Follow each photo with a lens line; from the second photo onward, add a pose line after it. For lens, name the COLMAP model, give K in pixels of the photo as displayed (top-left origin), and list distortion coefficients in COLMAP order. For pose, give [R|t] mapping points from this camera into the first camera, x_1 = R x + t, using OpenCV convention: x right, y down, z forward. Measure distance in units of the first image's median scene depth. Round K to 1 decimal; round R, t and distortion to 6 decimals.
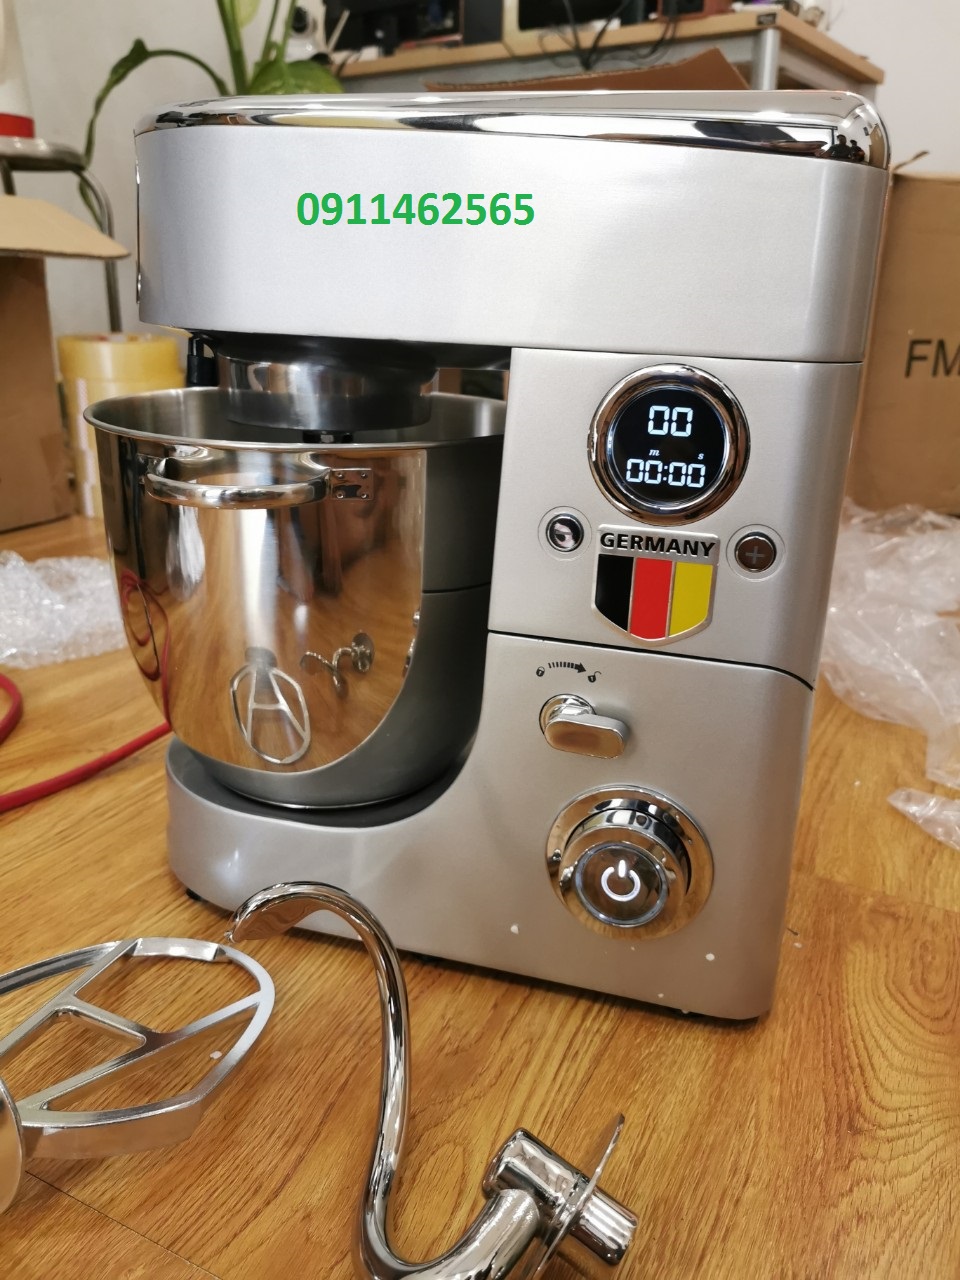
lens RADIAL K [[1003.7, 0, 485.0], [0, 1003.7, 648.4], [0, 0, 1]] dist [0.003408, -0.024424]
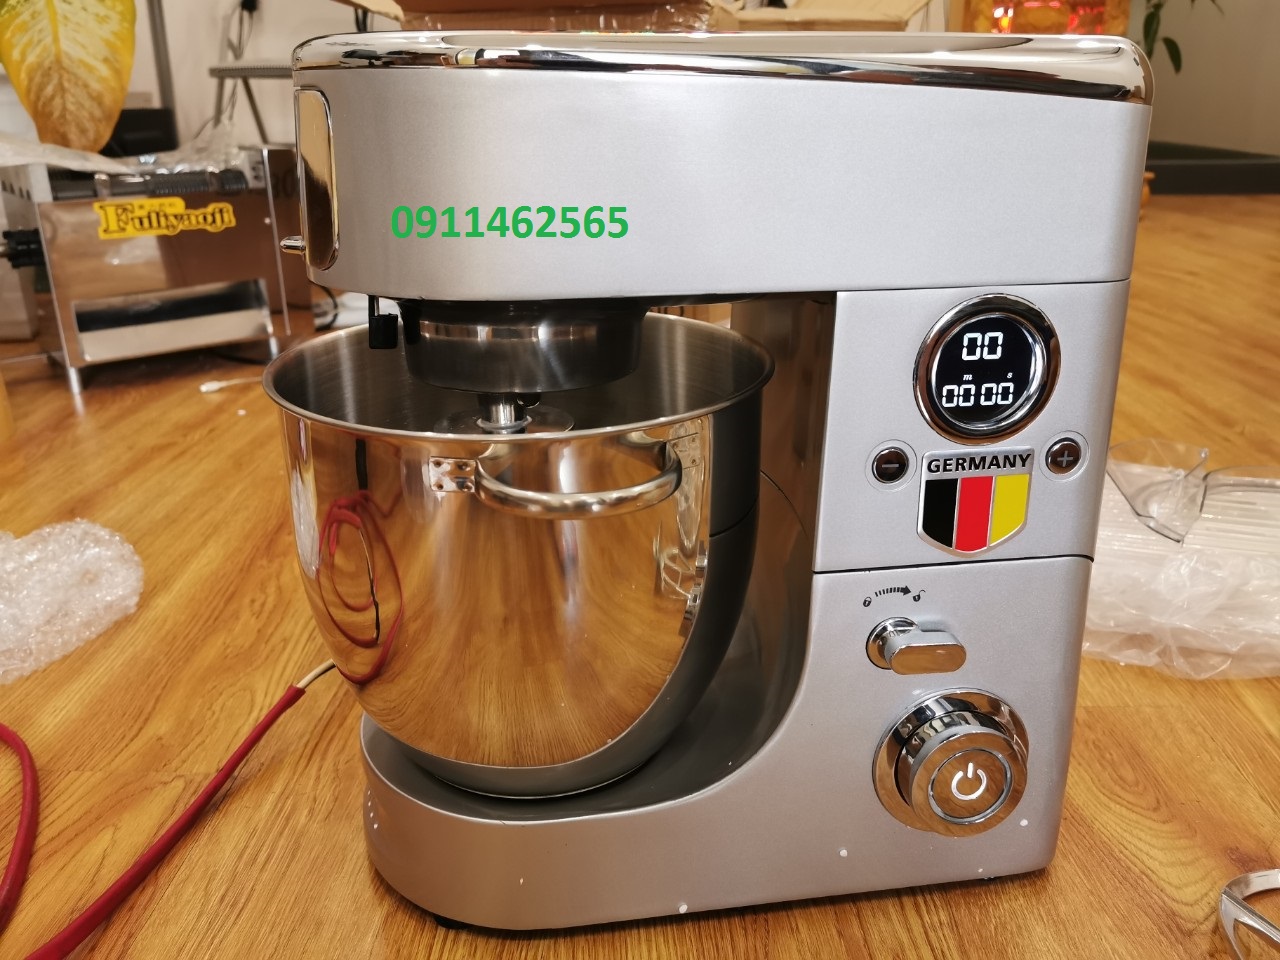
lens RADIAL K [[1003.7, 0, 633.5], [0, 1003.7, 478.6], [0, 0, 1]] dist [0.003408, -0.024424]
pose [[0.907439, -0.184150, 0.377682, -0.547598], [0.176949, 0.982737, 0.054015, -0.207049], [-0.381108, 0.017815, 0.924359, 0.176397]]
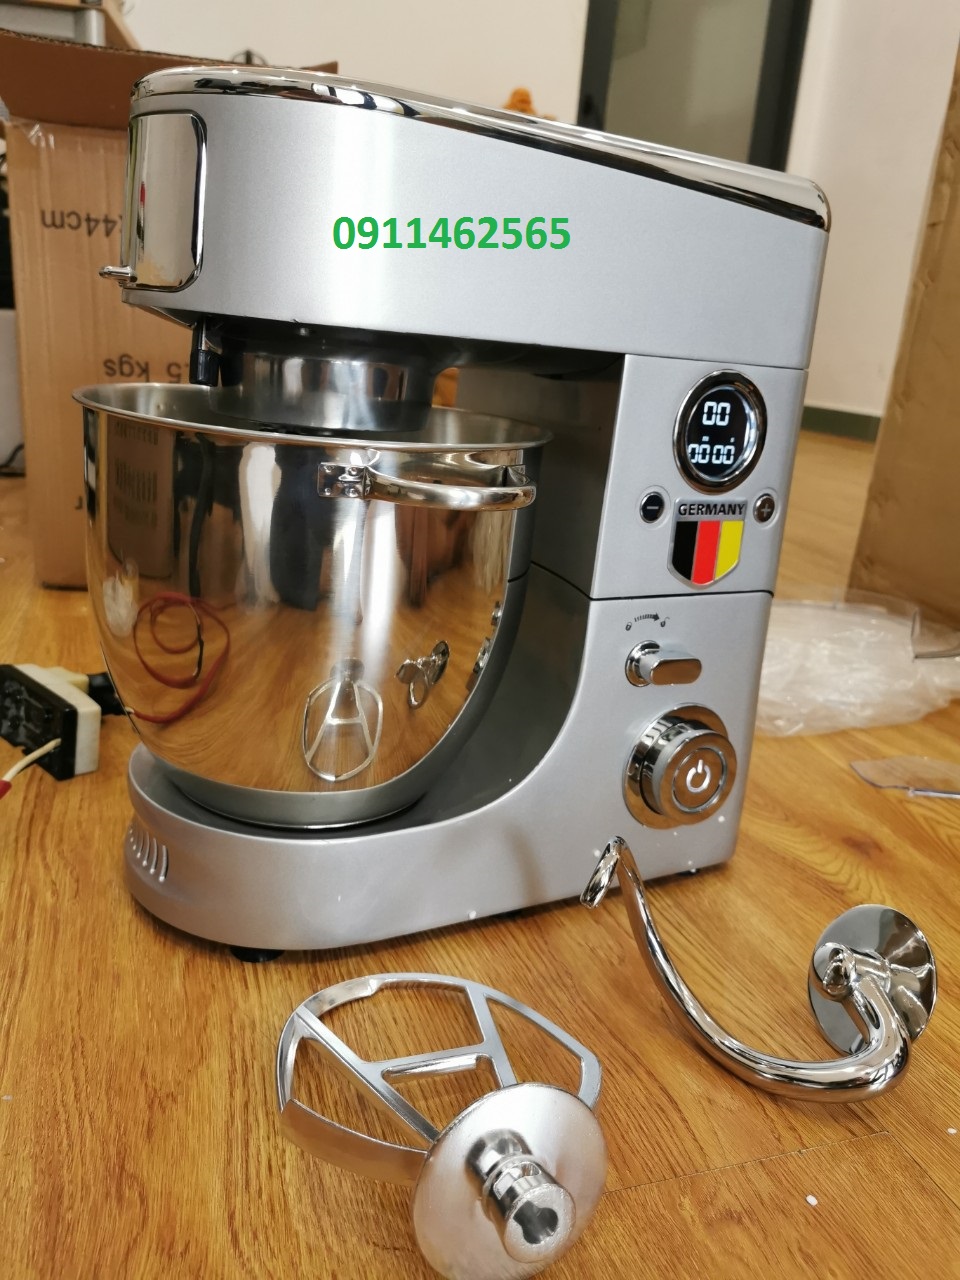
lens RADIAL K [[1003.7, 0, 456.9], [0, 1003.7, 666.2], [0, 0, 1]] dist [0.003408, -0.024424]
pose [[0.717469, -0.195866, 0.668486, -0.969561], [0.175630, 0.979516, 0.098499, -0.090989], [-0.674086, 0.046736, 0.737173, 0.276040]]
